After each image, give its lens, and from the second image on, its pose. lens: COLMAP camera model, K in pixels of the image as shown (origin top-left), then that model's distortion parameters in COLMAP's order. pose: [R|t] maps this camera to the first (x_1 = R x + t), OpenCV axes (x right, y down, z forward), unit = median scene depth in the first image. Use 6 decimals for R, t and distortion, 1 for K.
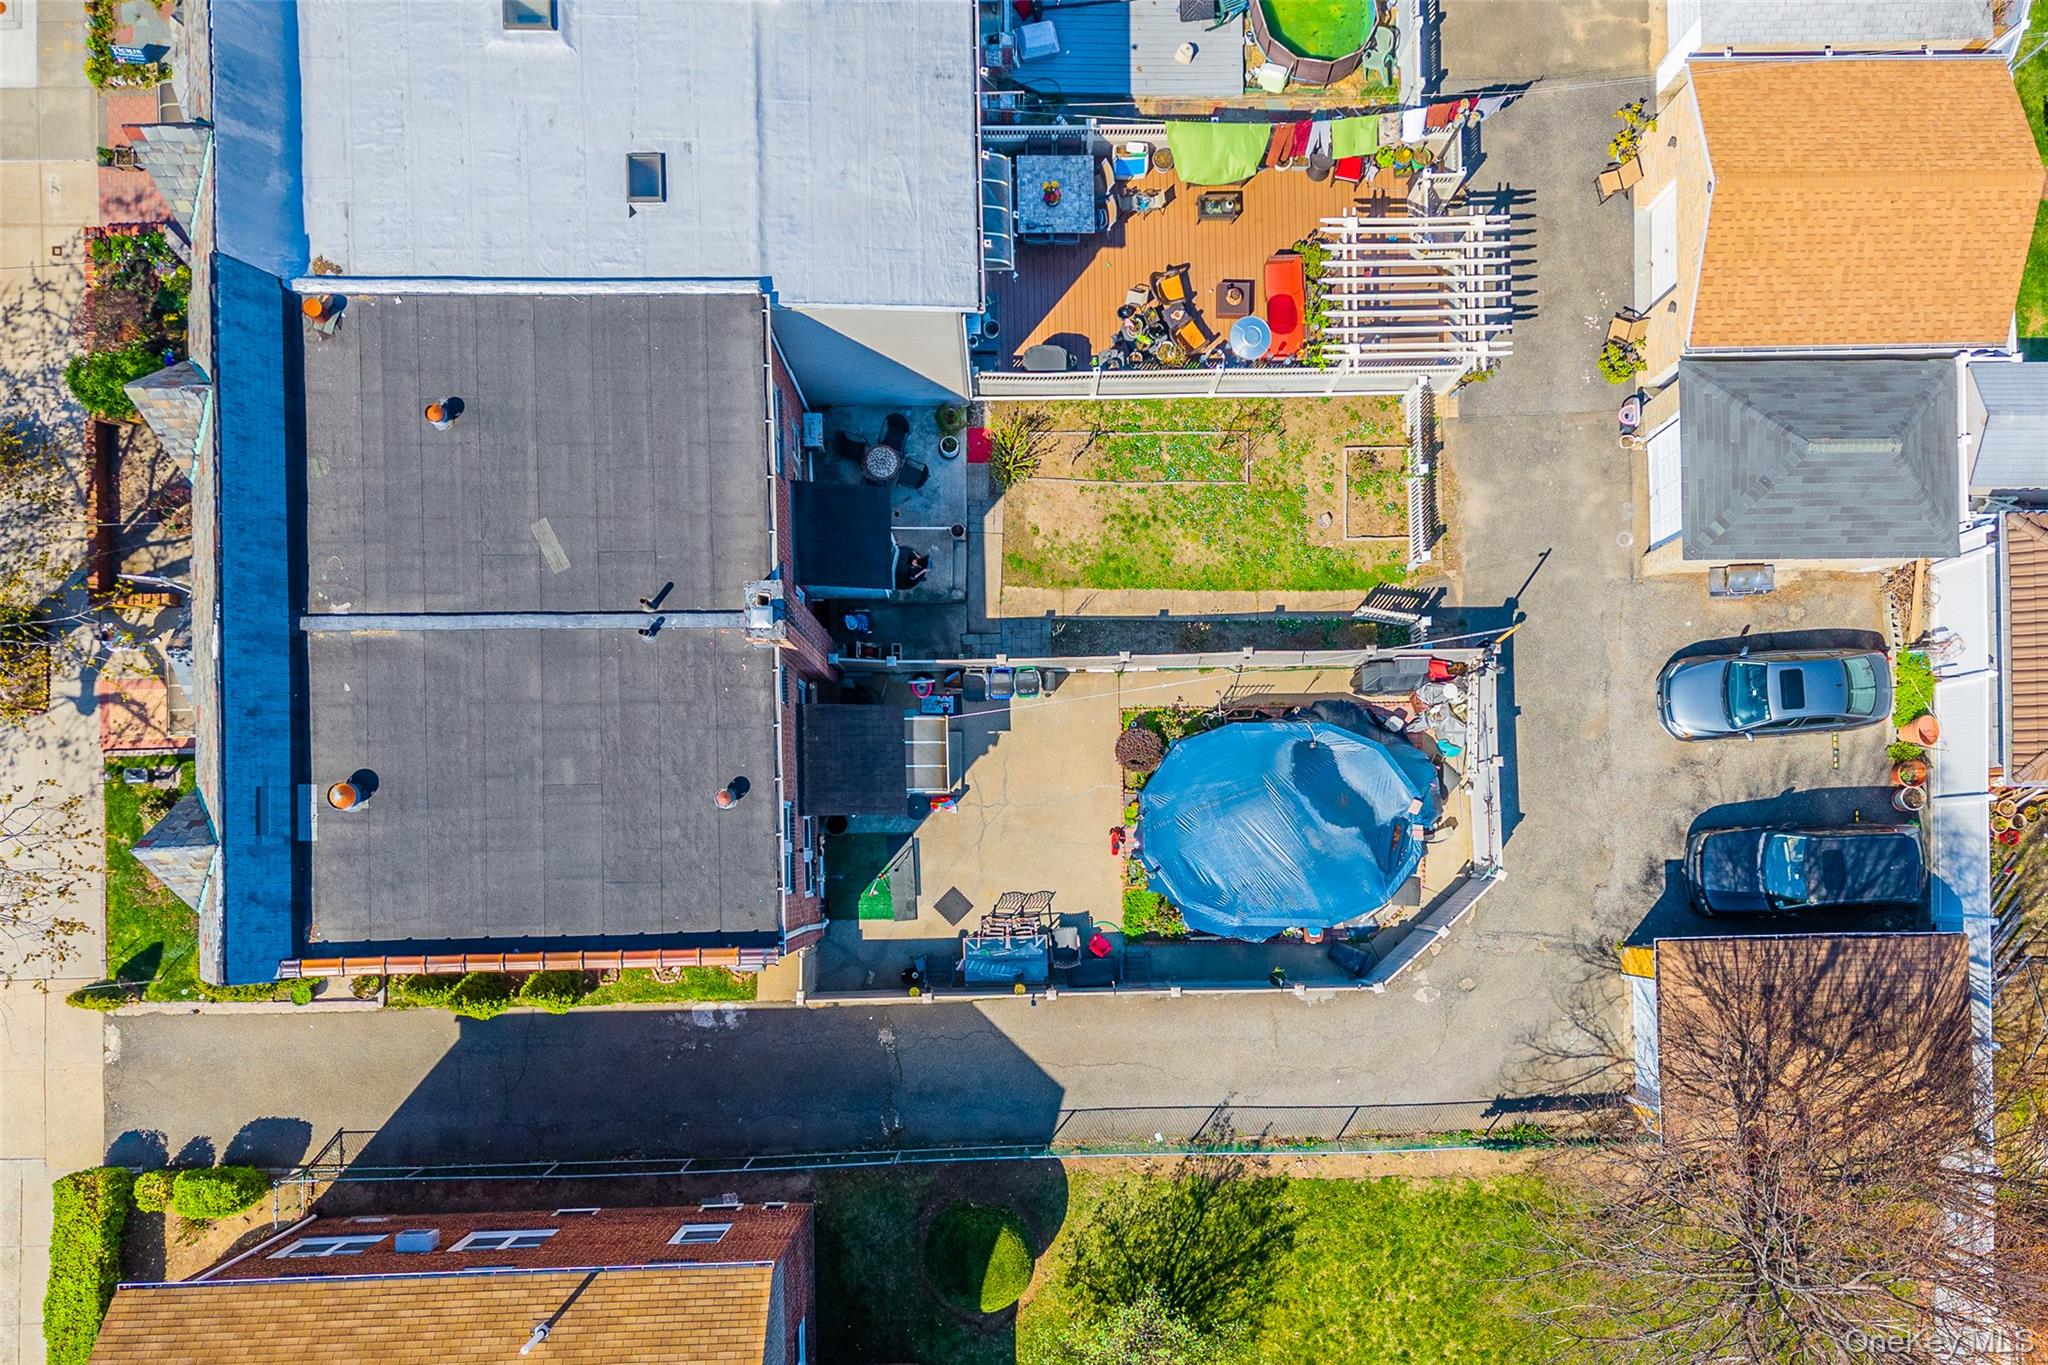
lens RADIAL K [[1600.6, 0, 1020.0], [0, 1600.6, 683.4], [0, 0, 1]] dist [0.035315, -0.031367]
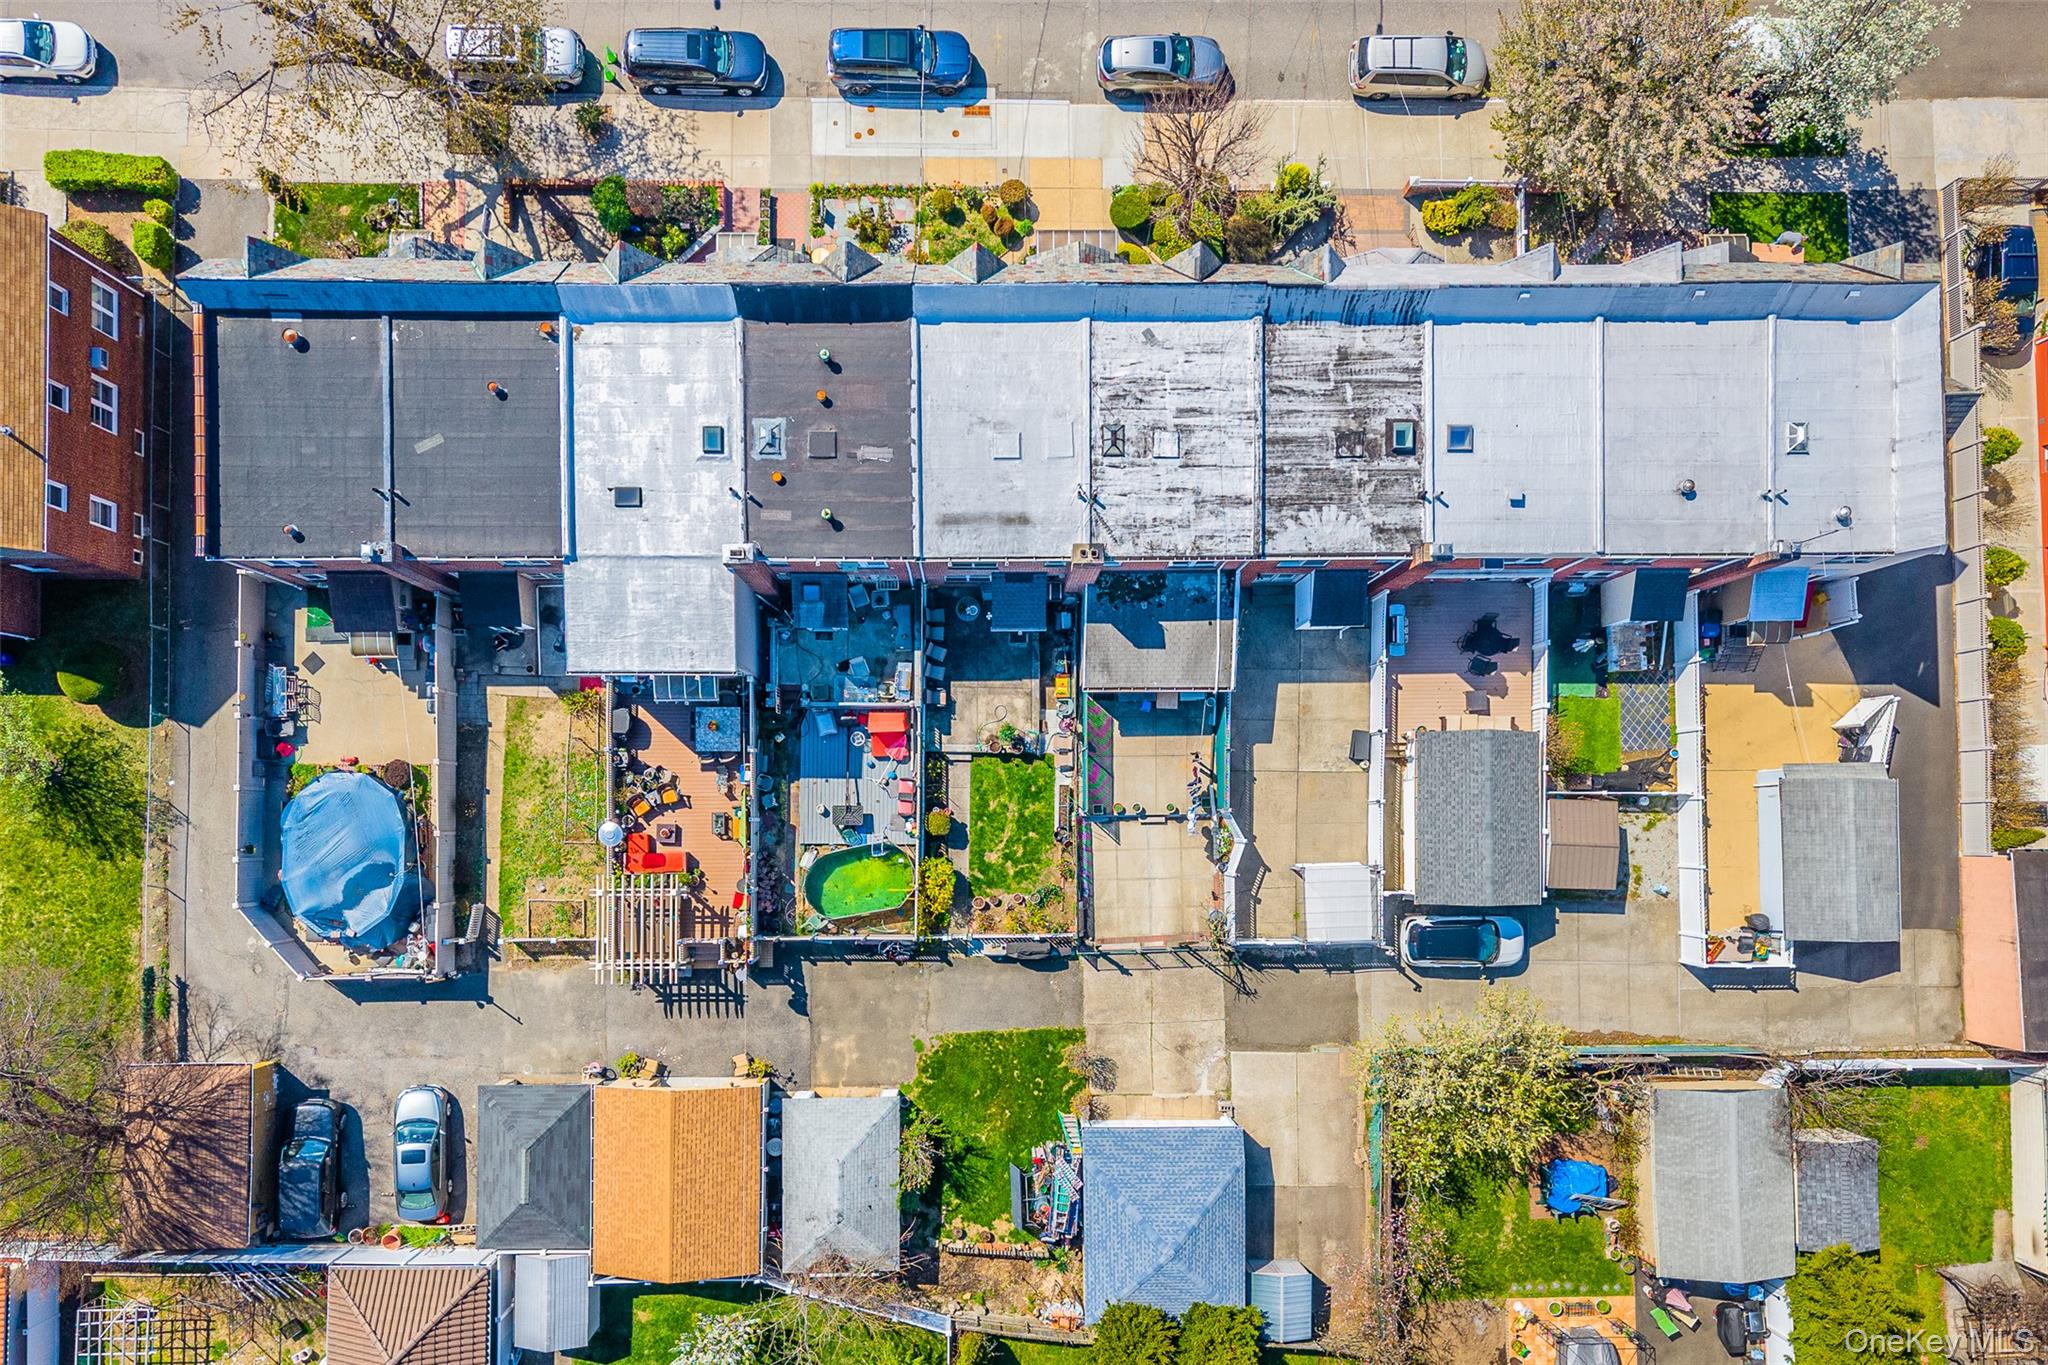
lens RADIAL K [[1377.1, 0, 987.0], [0, 1377.1, 711.2], [0, 0, 1]] dist [-0.007776, 0.000165]
pose [[-0.014965, 0.998216, -0.057805, 0.084230], [-0.999310, -0.016897, -0.033082, -0.537778], [-0.034000, 0.057270, 0.997780, -0.485605]]
